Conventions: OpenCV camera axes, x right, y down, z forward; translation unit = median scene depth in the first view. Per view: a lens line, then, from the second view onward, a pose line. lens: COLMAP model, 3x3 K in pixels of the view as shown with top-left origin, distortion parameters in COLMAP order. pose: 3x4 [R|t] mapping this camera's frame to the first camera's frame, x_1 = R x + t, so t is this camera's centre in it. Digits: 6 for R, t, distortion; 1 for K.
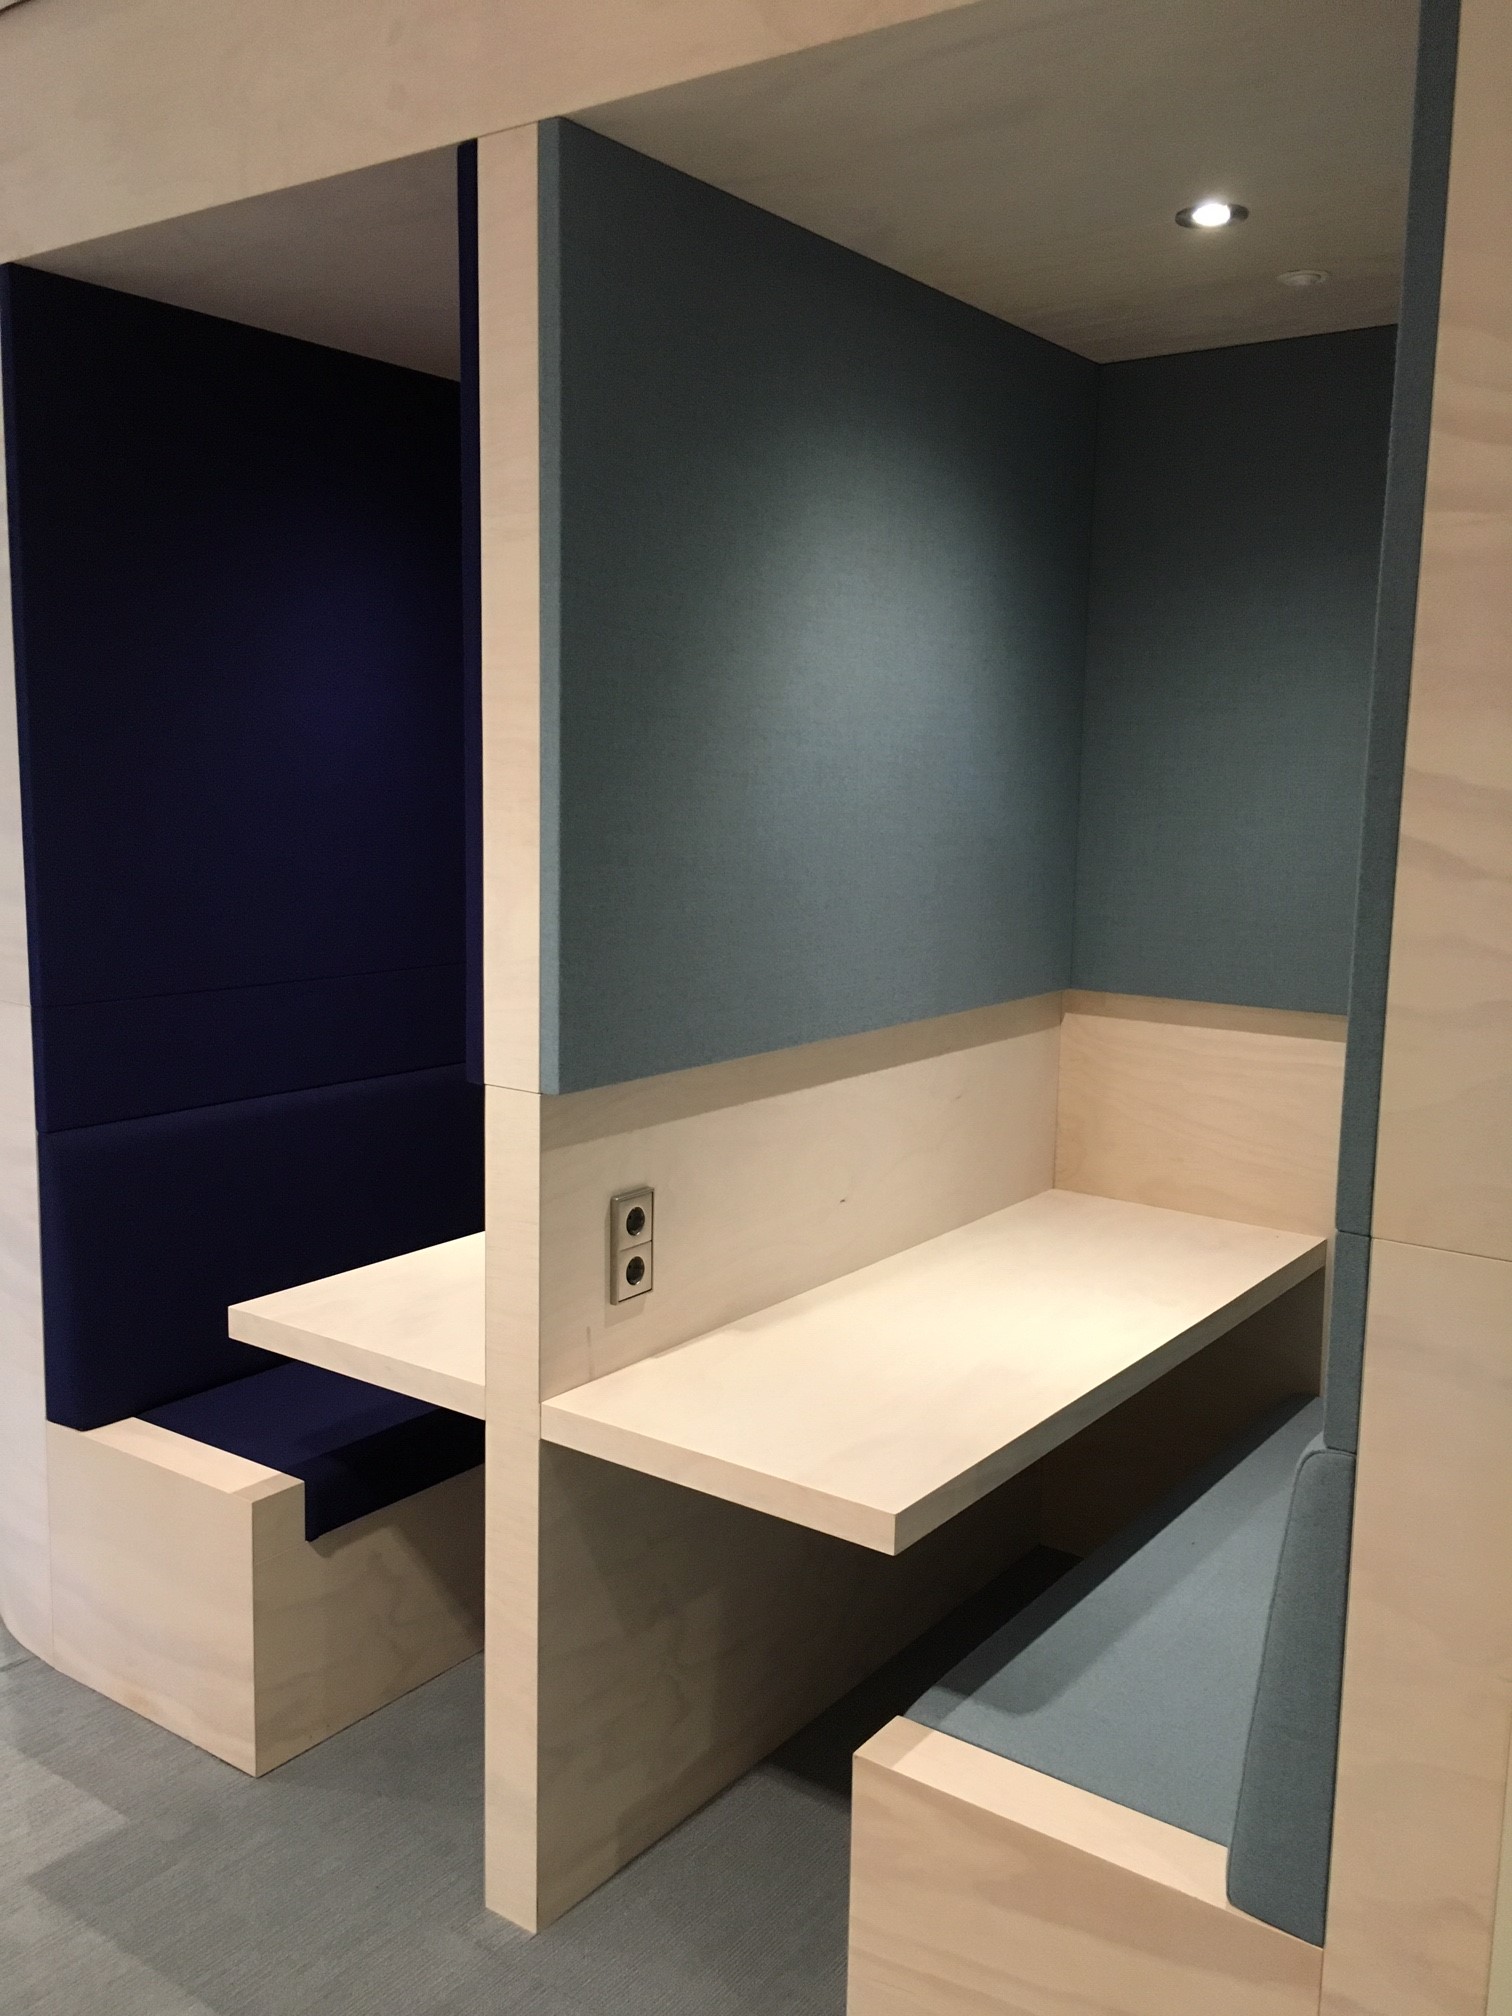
lens RADIAL K [[1714.1, 0, 774.9], [0, 1714.1, 1004.6], [0, 0, 1]] dist [0.080392, -0.098554]
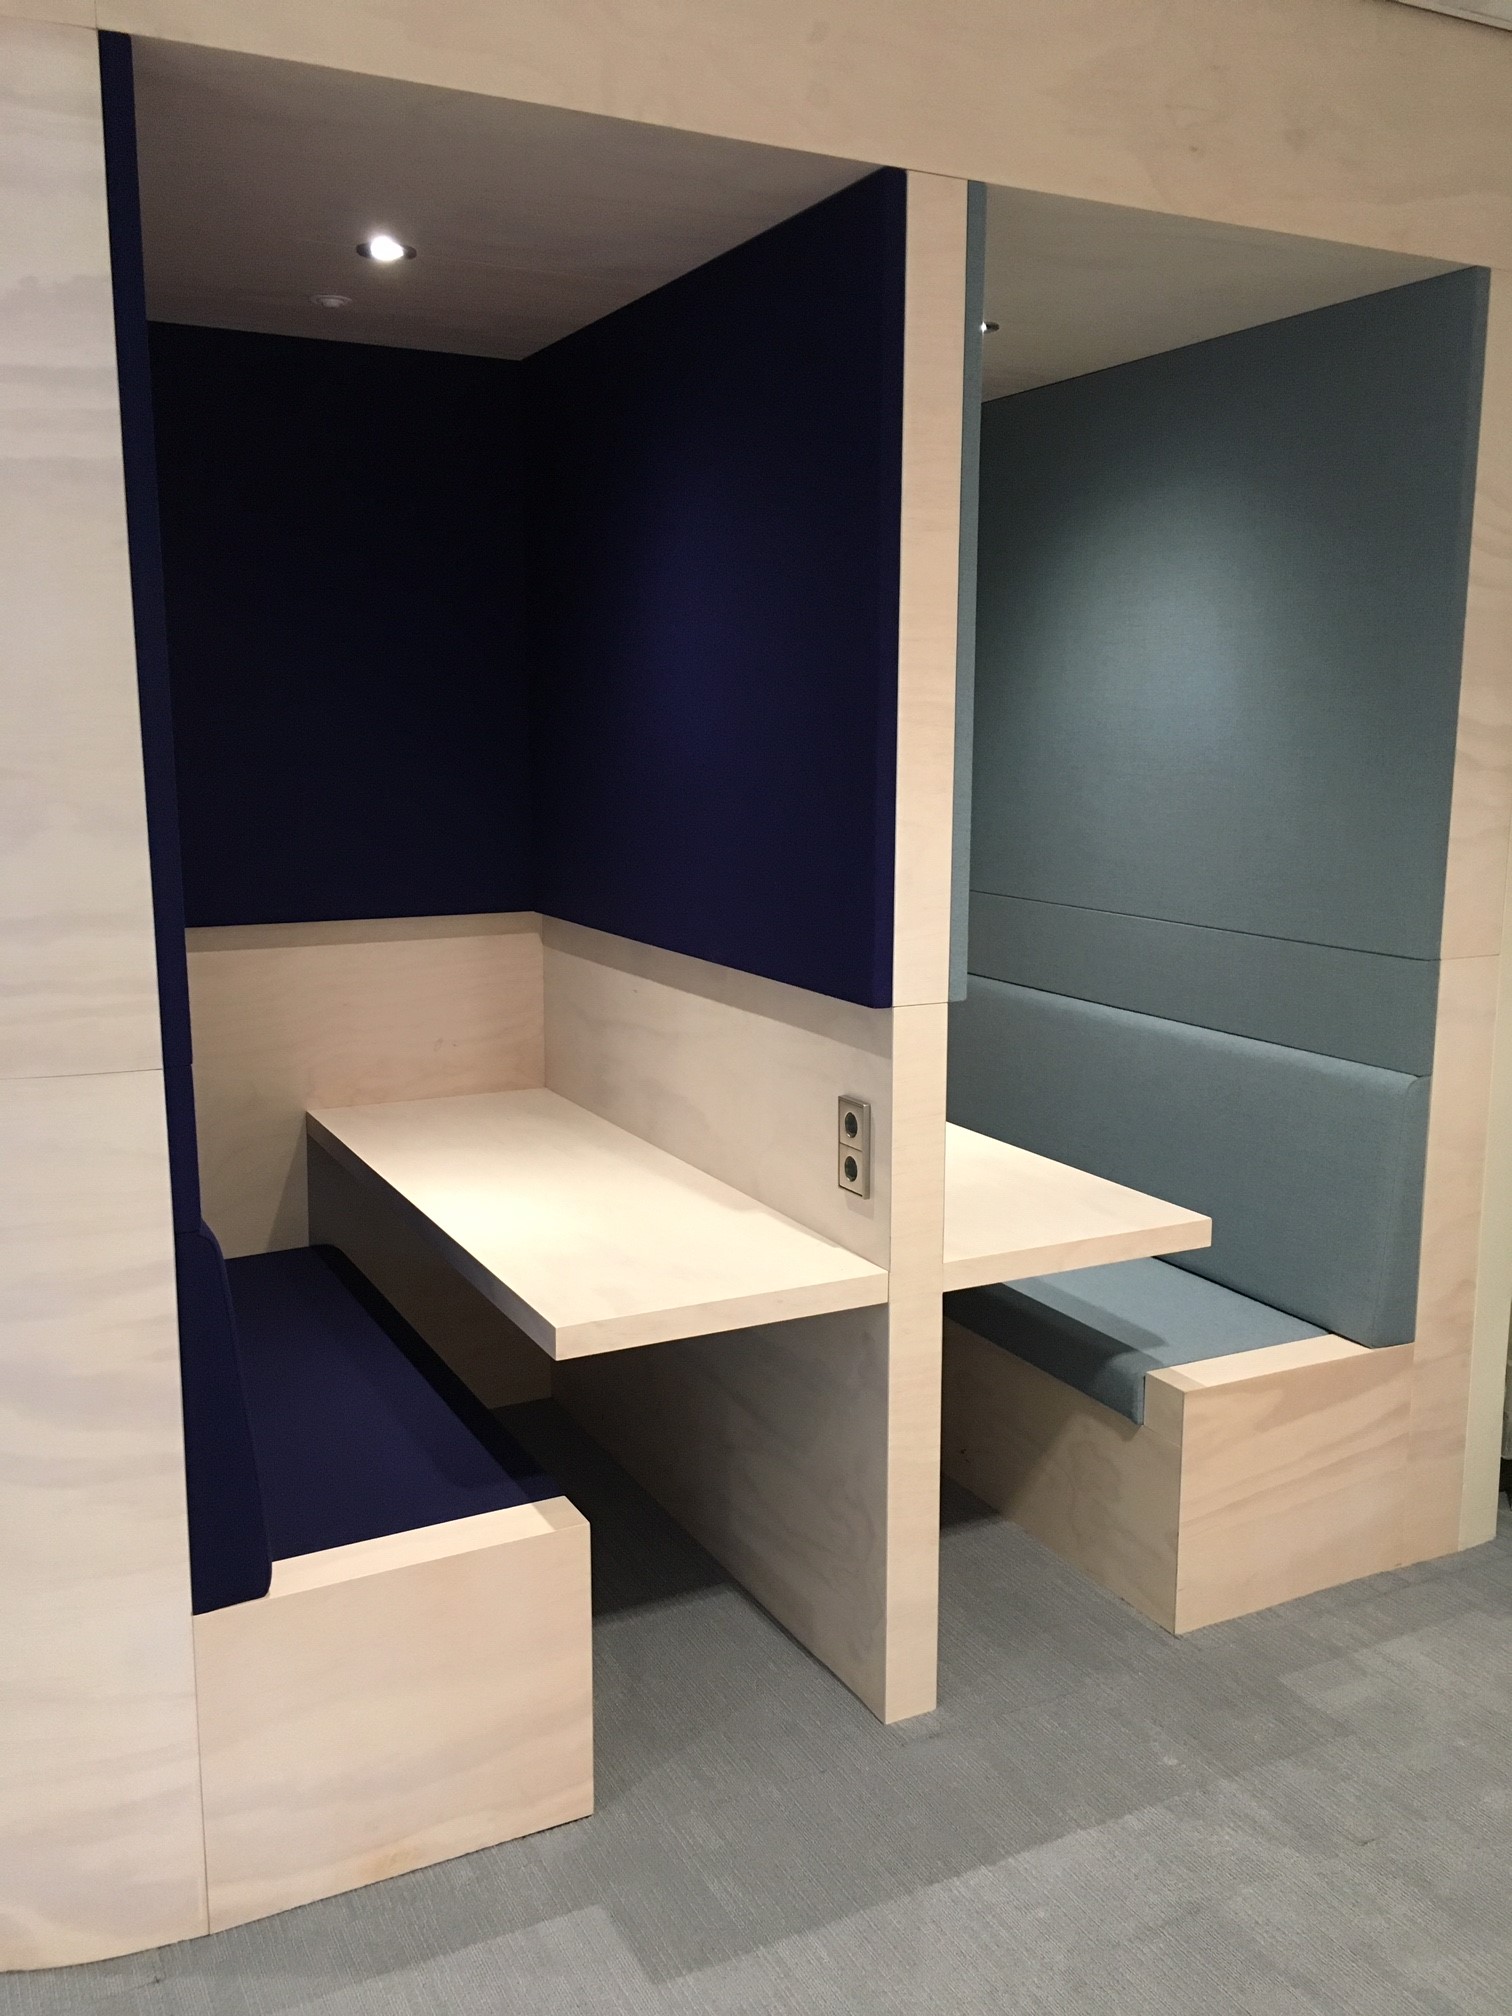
lens RADIAL K [[1714.1, 0, 749.3], [0, 1714.1, 990.6], [0, 0, 1]] dist [0.080392, -0.098554]
pose [[0.449932, -0.158397, 0.878903, -1.279132], [0.125355, 0.985603, 0.113454, -0.110953], [-0.884221, 0.059128, 0.463311, 0.589960]]
